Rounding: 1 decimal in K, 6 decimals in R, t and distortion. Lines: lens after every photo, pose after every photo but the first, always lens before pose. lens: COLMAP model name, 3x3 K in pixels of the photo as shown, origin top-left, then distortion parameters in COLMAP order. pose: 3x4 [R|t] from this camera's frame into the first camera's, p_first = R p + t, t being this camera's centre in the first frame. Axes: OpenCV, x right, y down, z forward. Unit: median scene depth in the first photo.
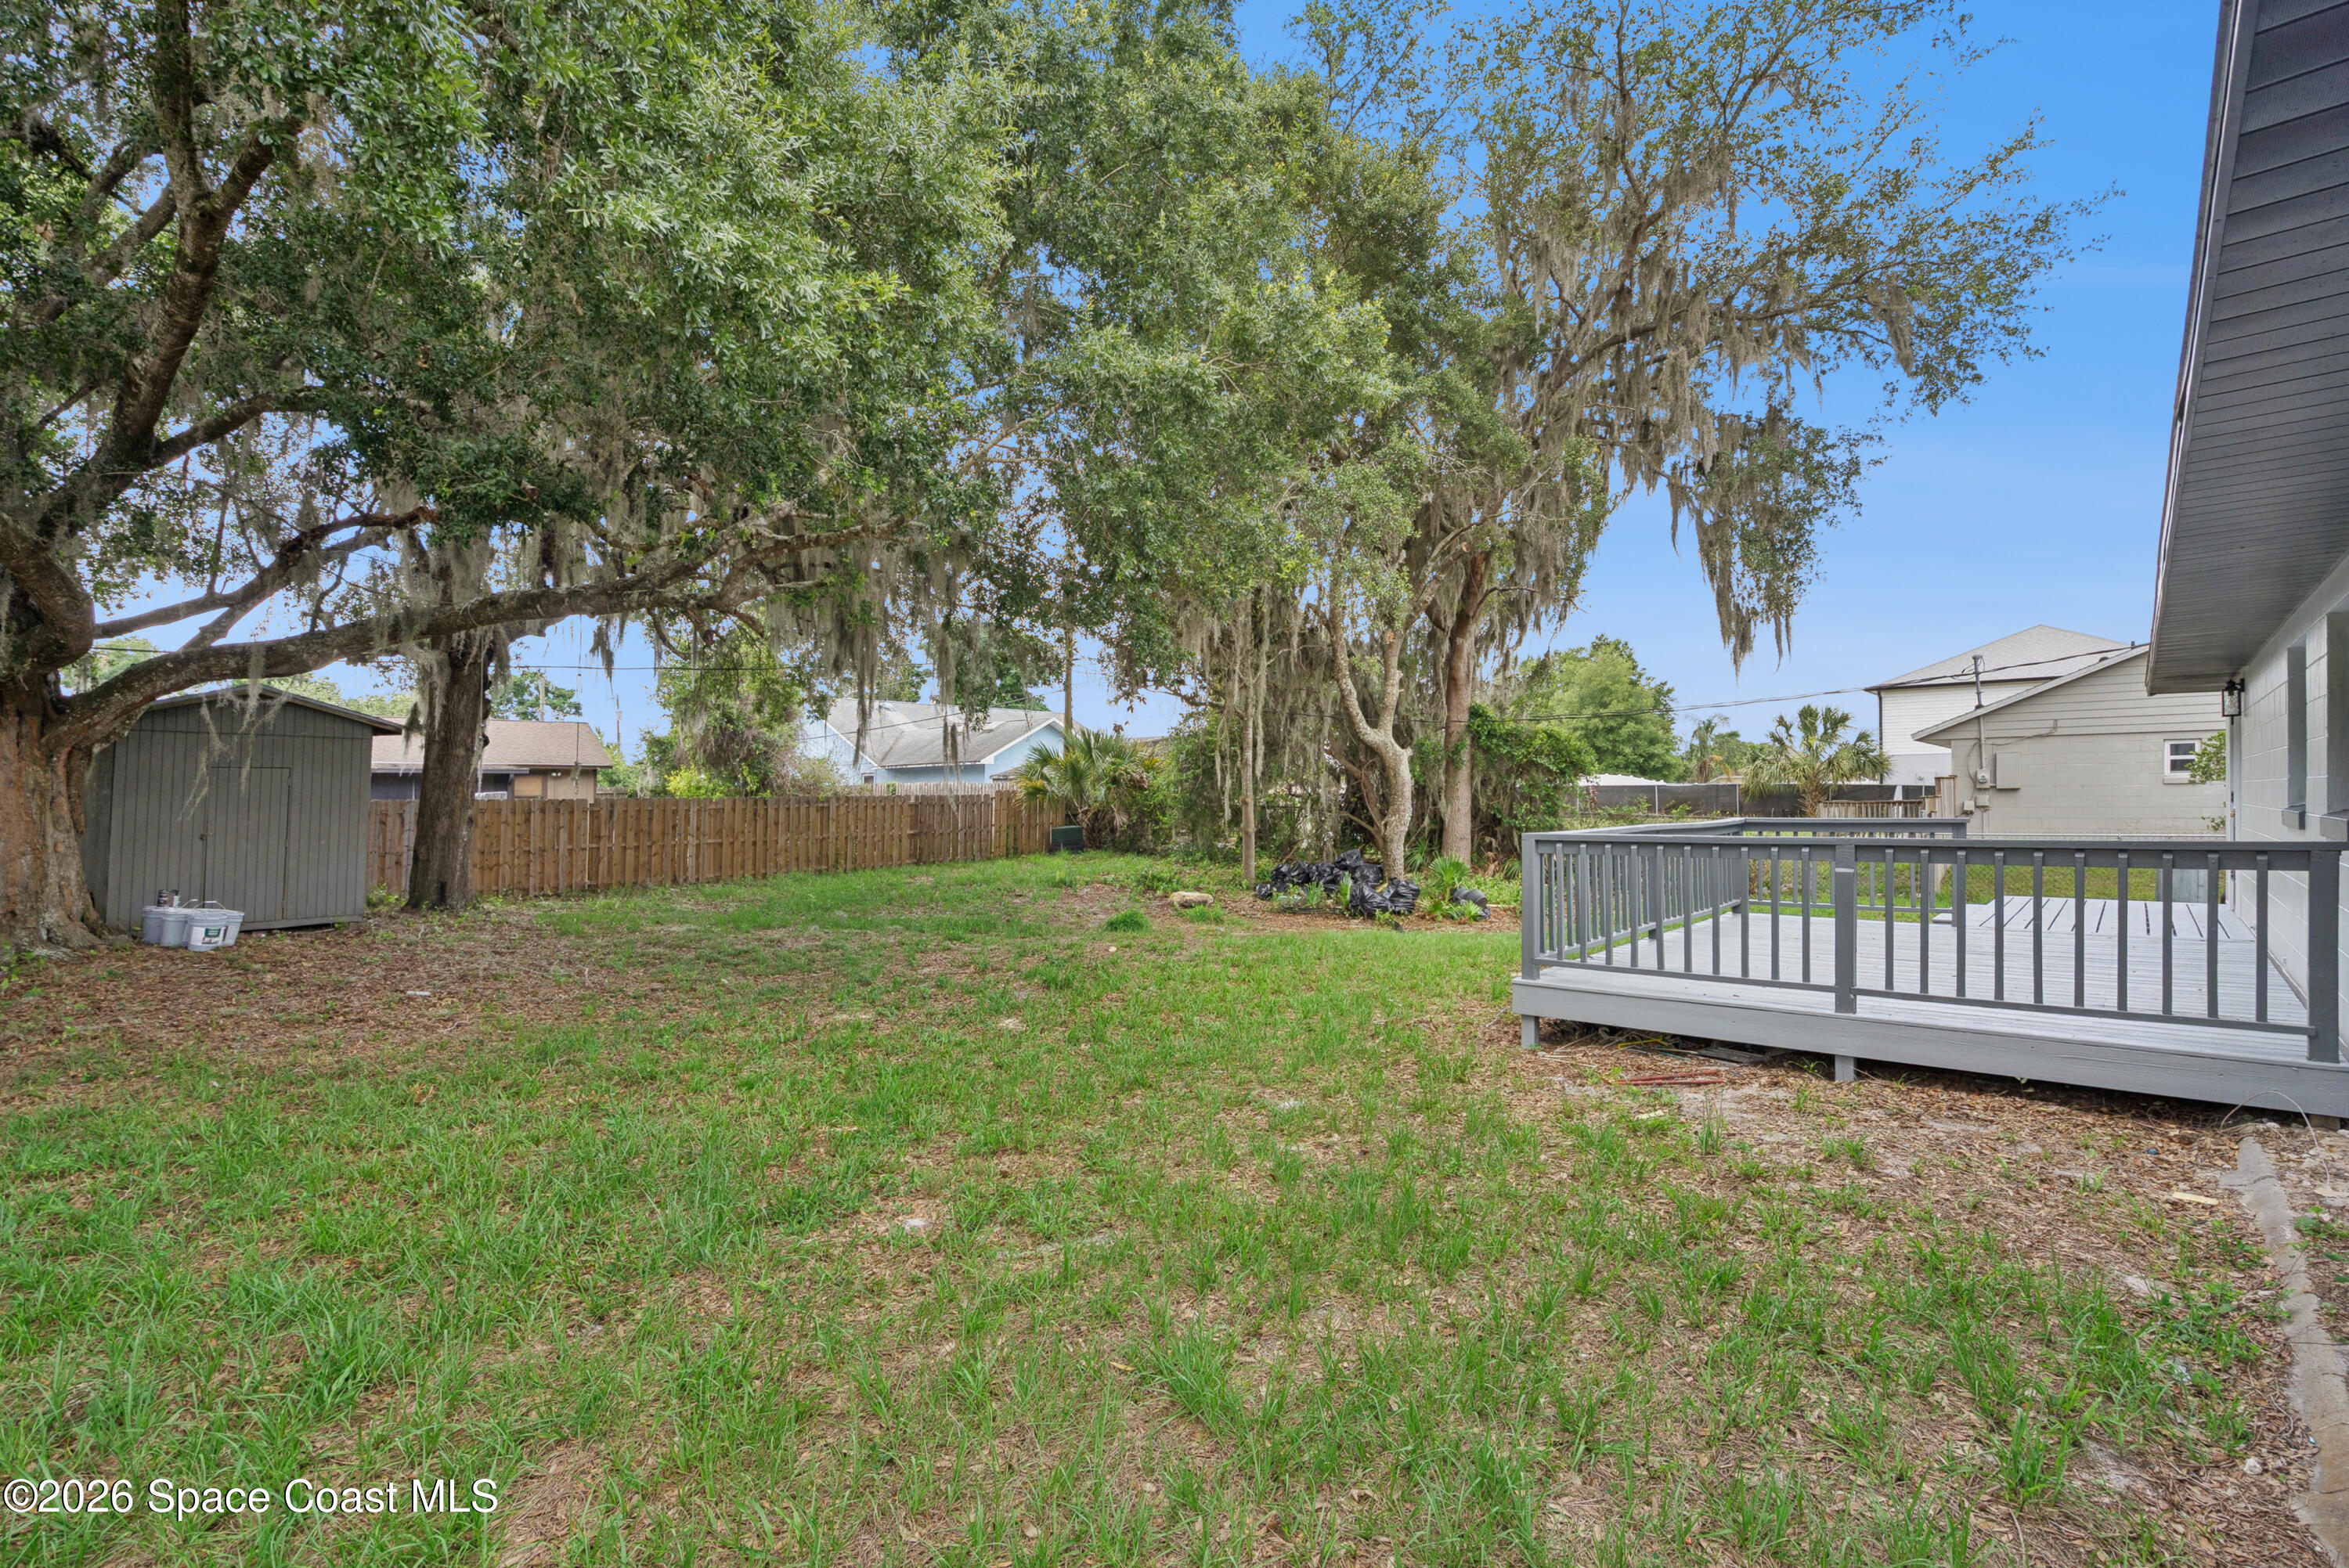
lens RADIAL K [[1083.9, 0, 1176.3], [0, 1083.9, 806.7], [0, 0, 1]] dist [-0.000927, 0.000006]
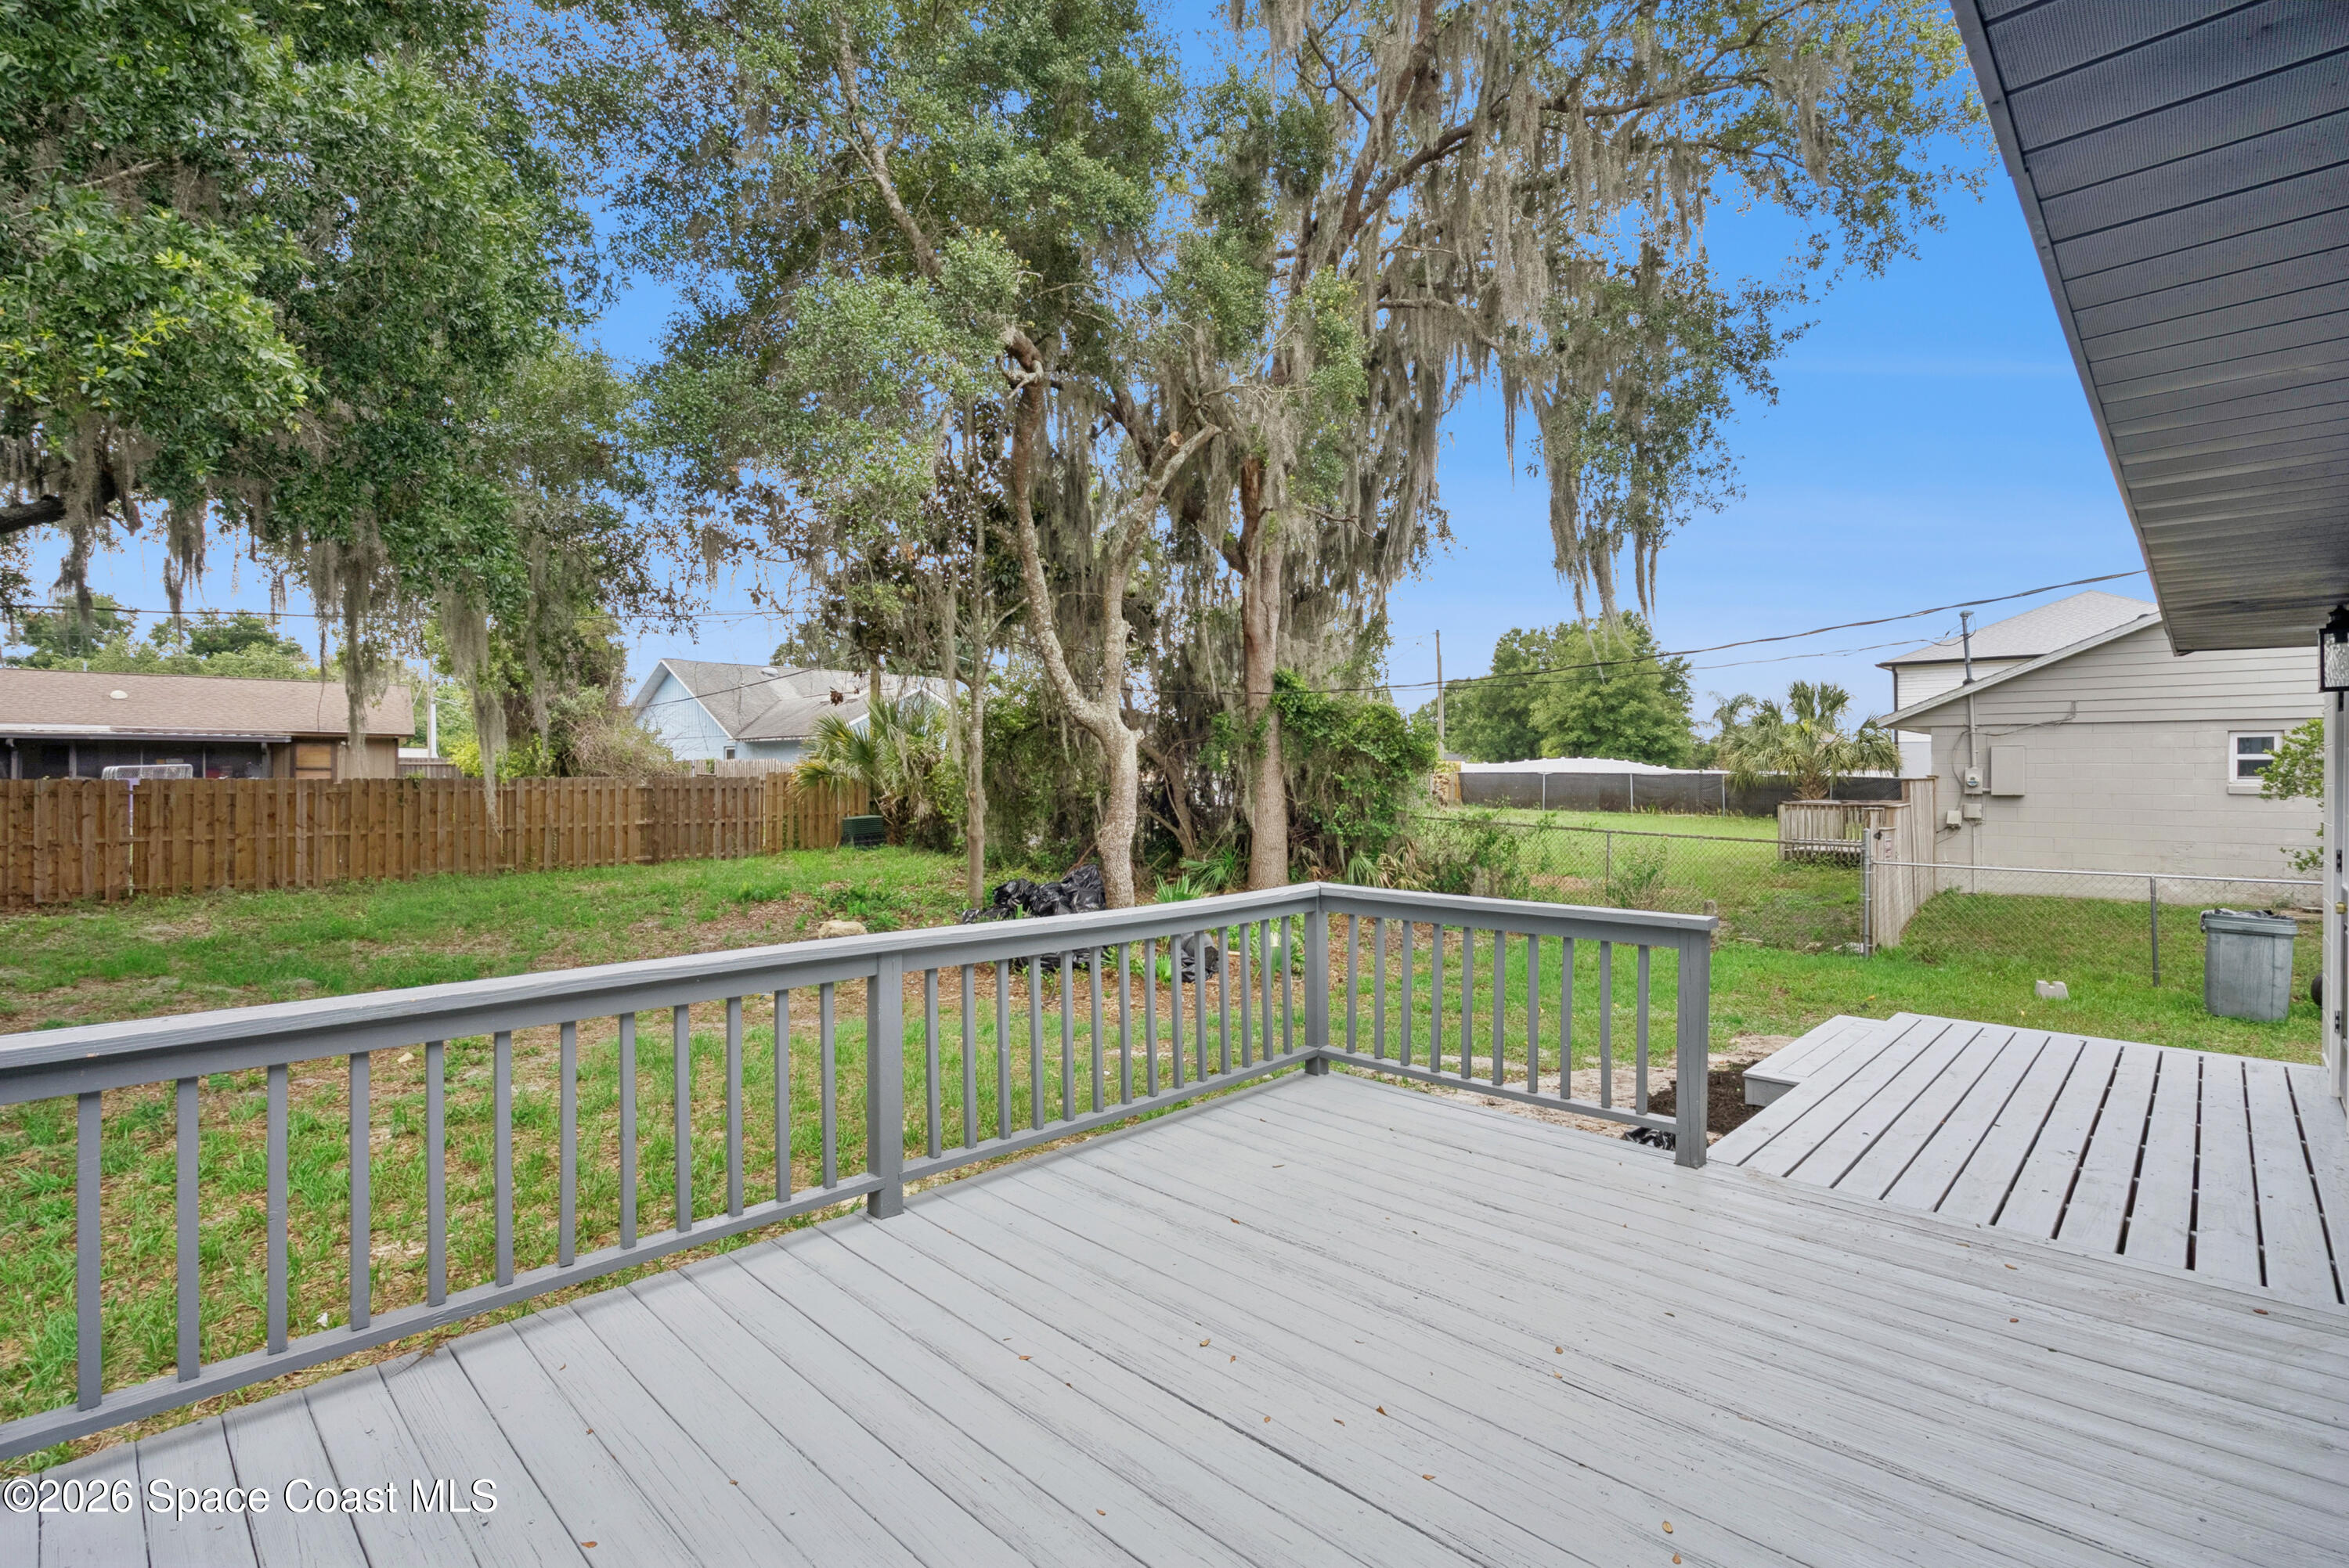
lens RADIAL K [[1087.2, 0, 1178.9], [0, 1087.2, 776.8], [0, 0, 1]] dist [-0.002065, -0.000697]
pose [[0.999074, 0.015400, -0.040178, 0.236331], [-0.015538, 0.999874, -0.003136, -0.017933], [0.040125, 0.003758, 0.999188, 0.244702]]
